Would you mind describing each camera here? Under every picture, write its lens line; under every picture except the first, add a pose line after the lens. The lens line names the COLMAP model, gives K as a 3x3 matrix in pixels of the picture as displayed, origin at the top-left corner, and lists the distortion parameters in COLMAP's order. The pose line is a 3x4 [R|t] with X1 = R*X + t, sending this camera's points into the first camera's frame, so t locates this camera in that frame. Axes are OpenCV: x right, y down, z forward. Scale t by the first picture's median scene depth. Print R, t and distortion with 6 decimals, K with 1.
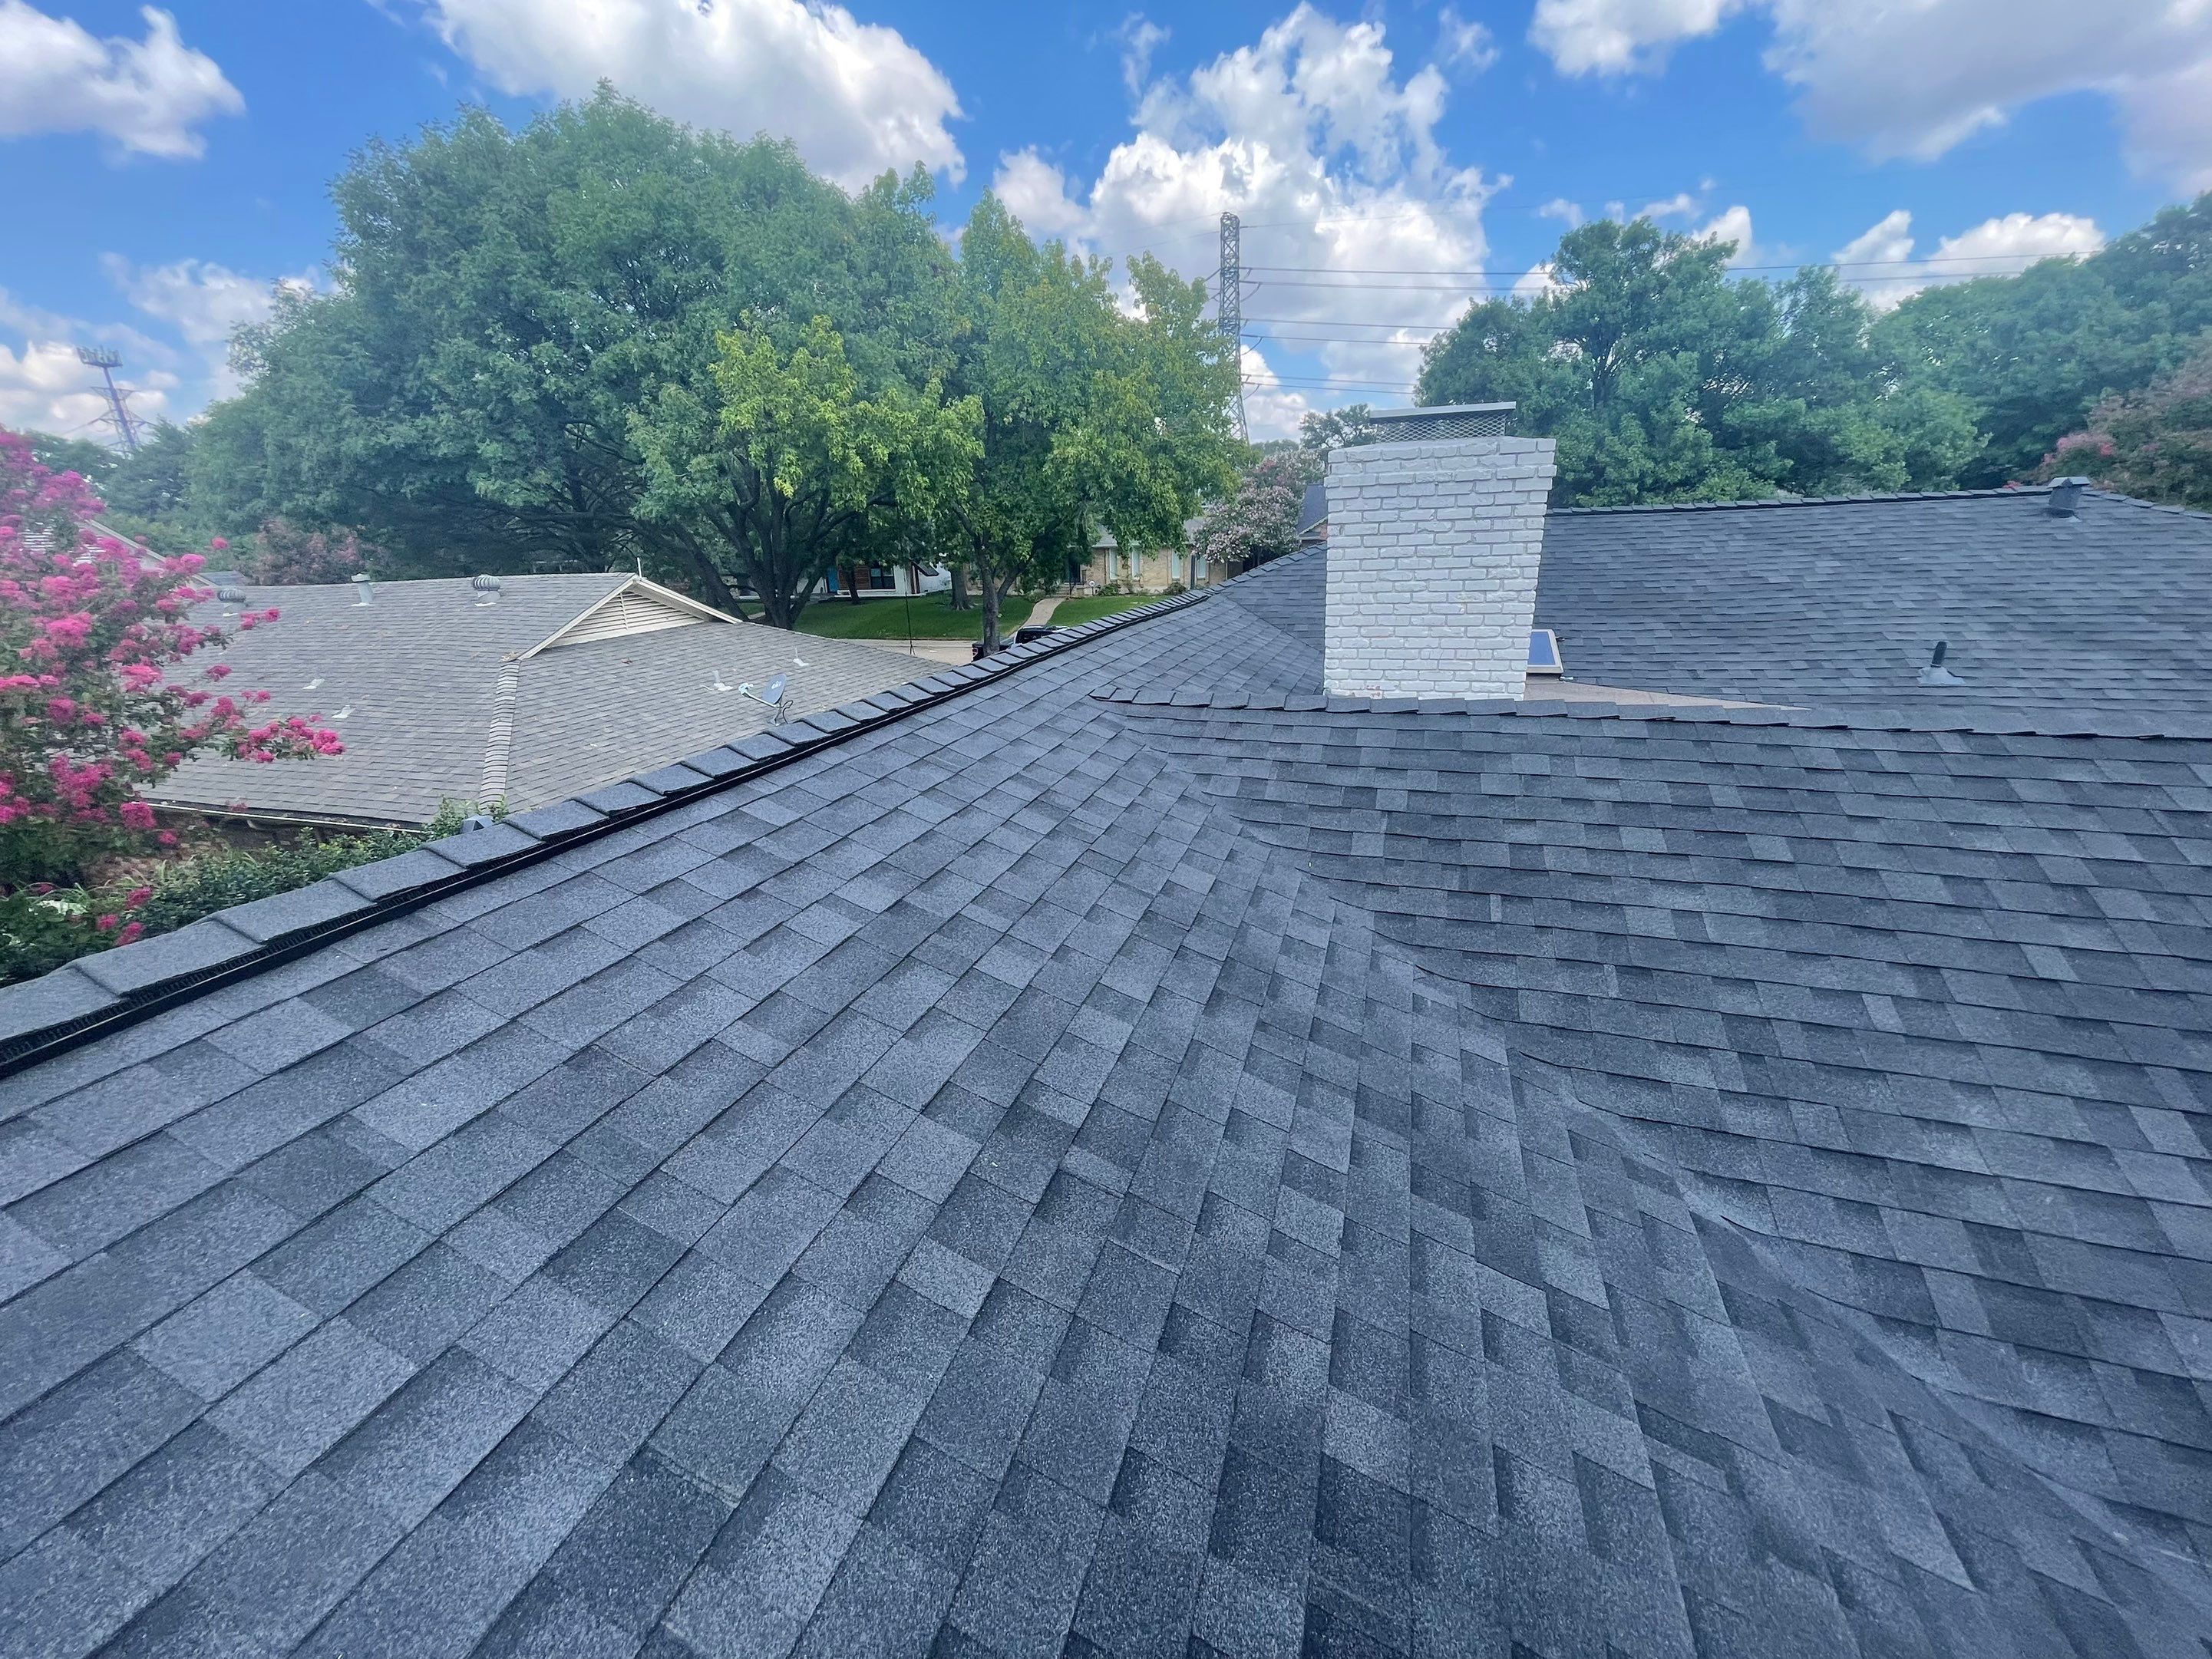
lens RADIAL K [[922.8, 0, 1107.0], [0, 922.8, 797.5], [0, 0, 1]] dist [0.021994, -0.005063]
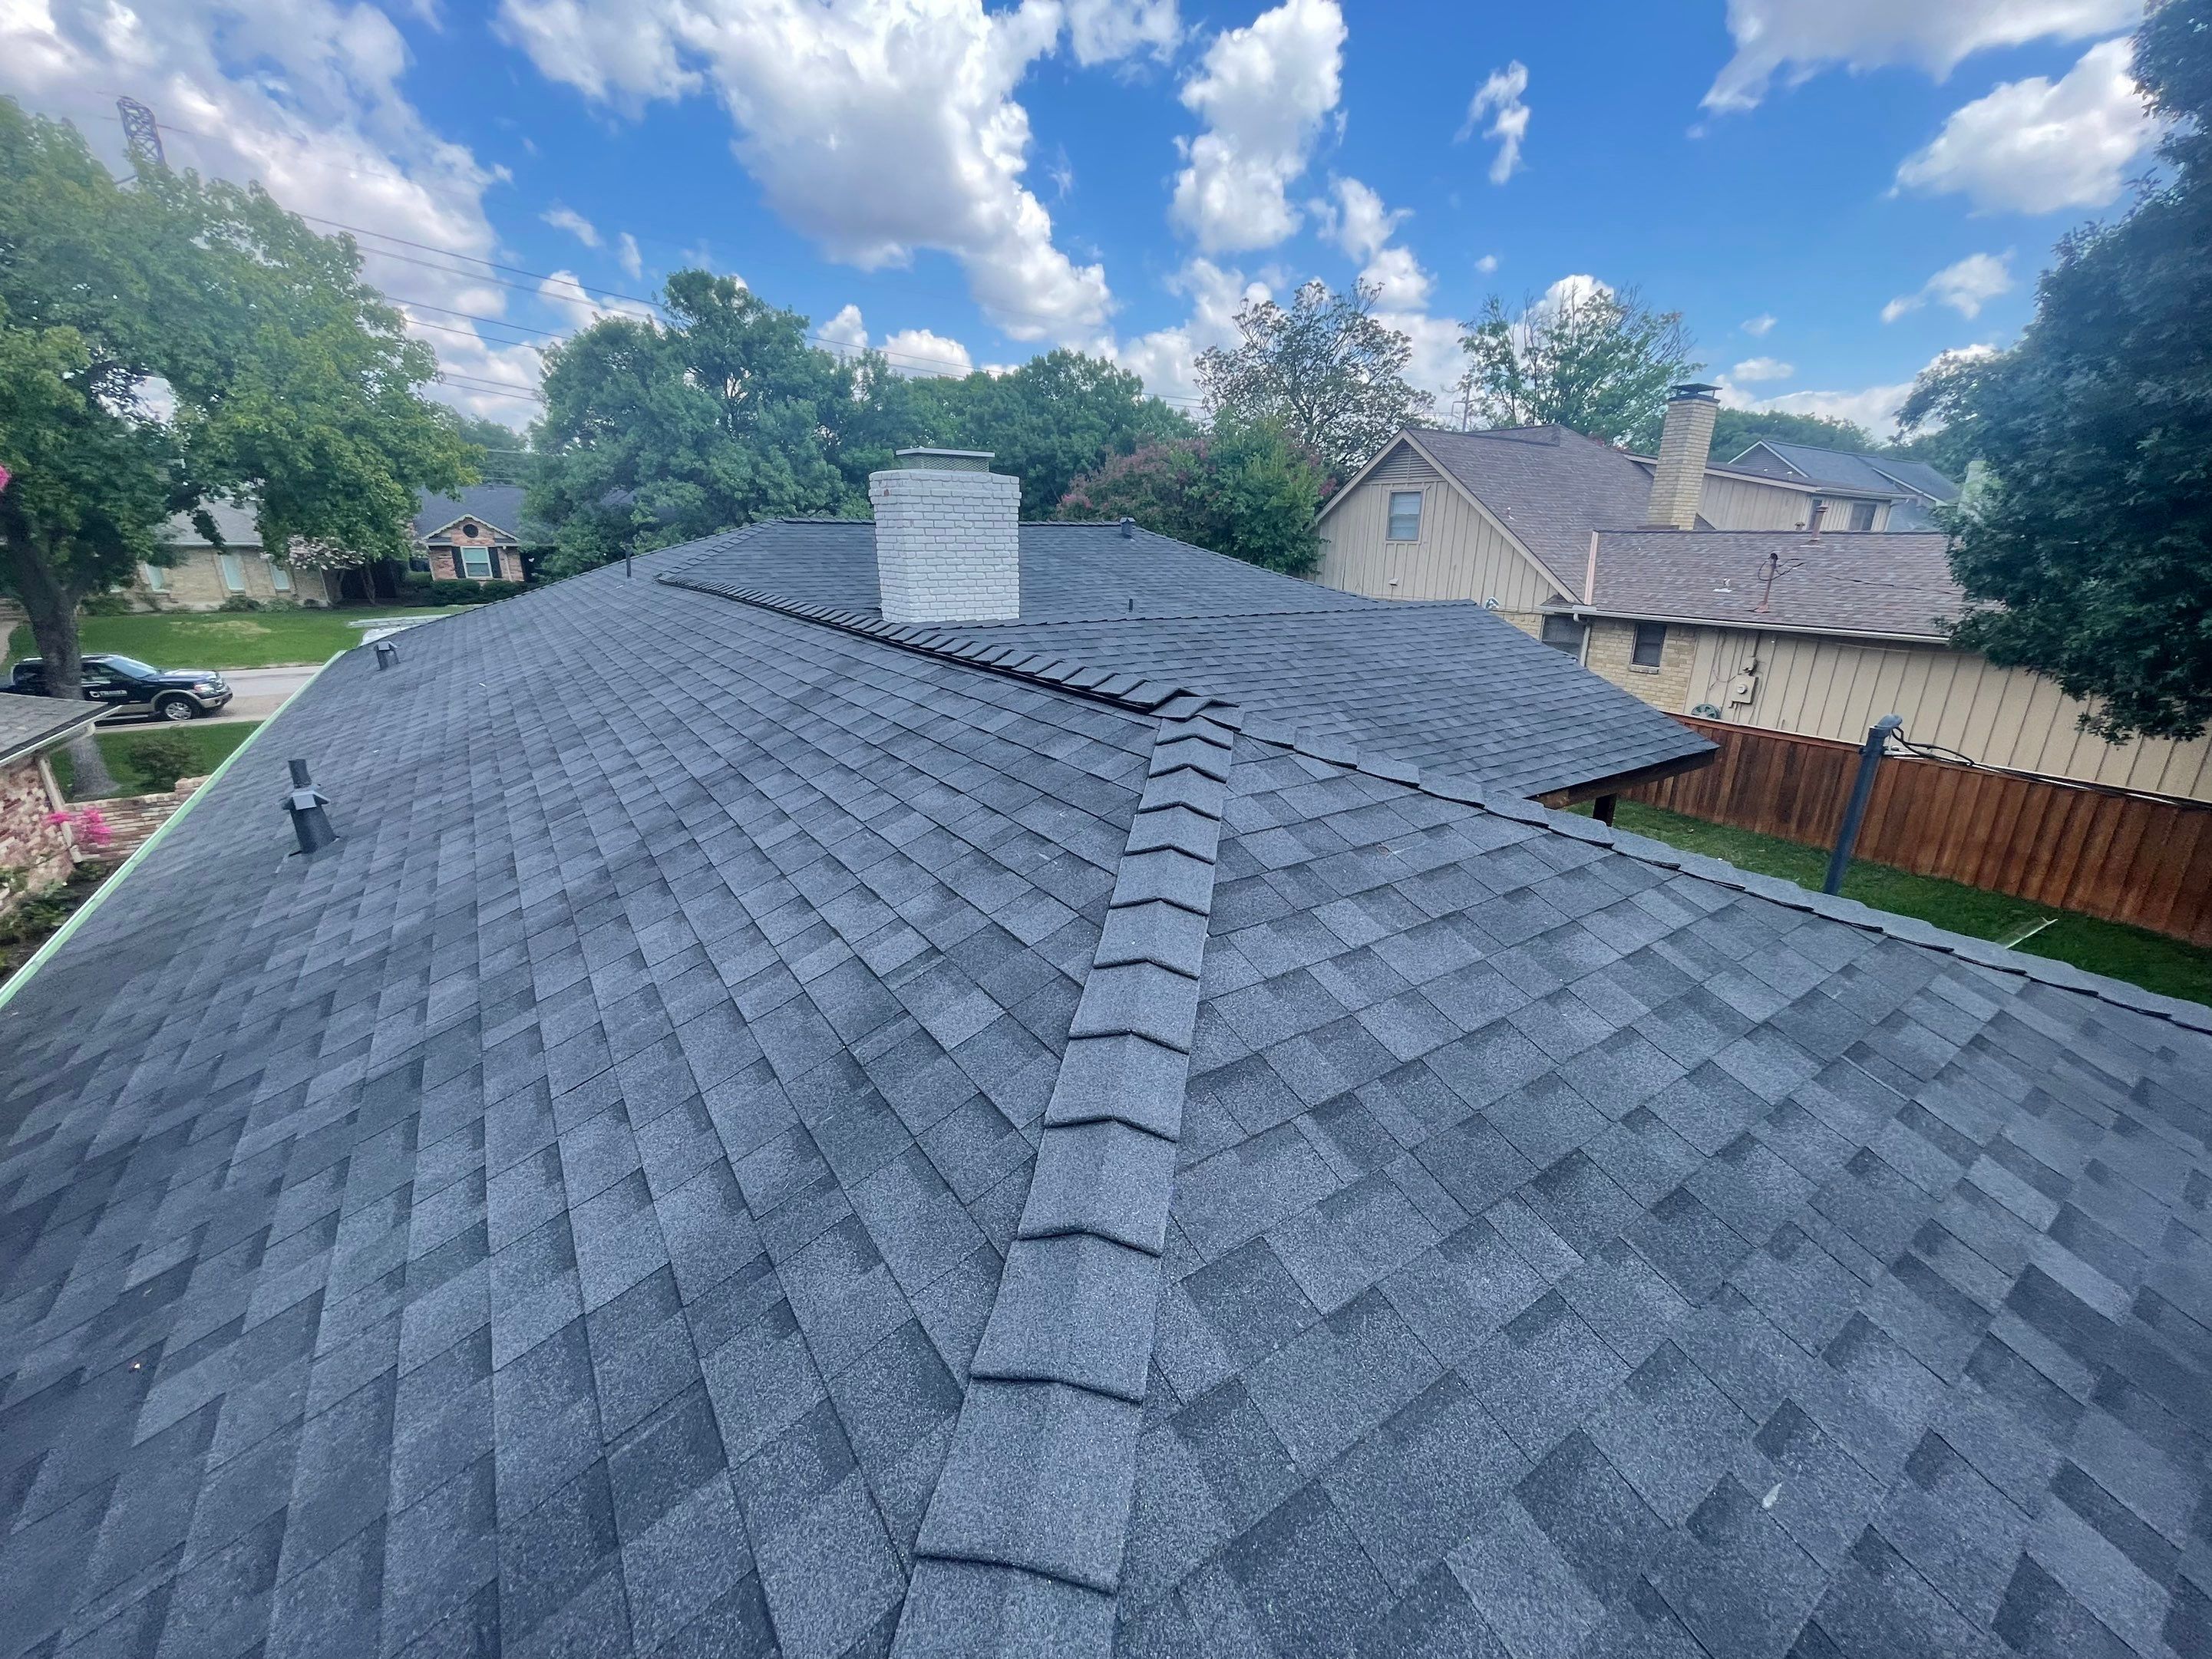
lens RADIAL K [[895.7, 0, 1106.0], [0, 895.7, 829.5], [0, 0, 1]] dist [-0.000978, 0.000209]
pose [[0.620358, -0.211893, 0.755154, -0.151979], [0.192066, 0.974541, 0.115670, 0.018357], [-0.760438, 0.073283, 0.645262, -0.031613]]
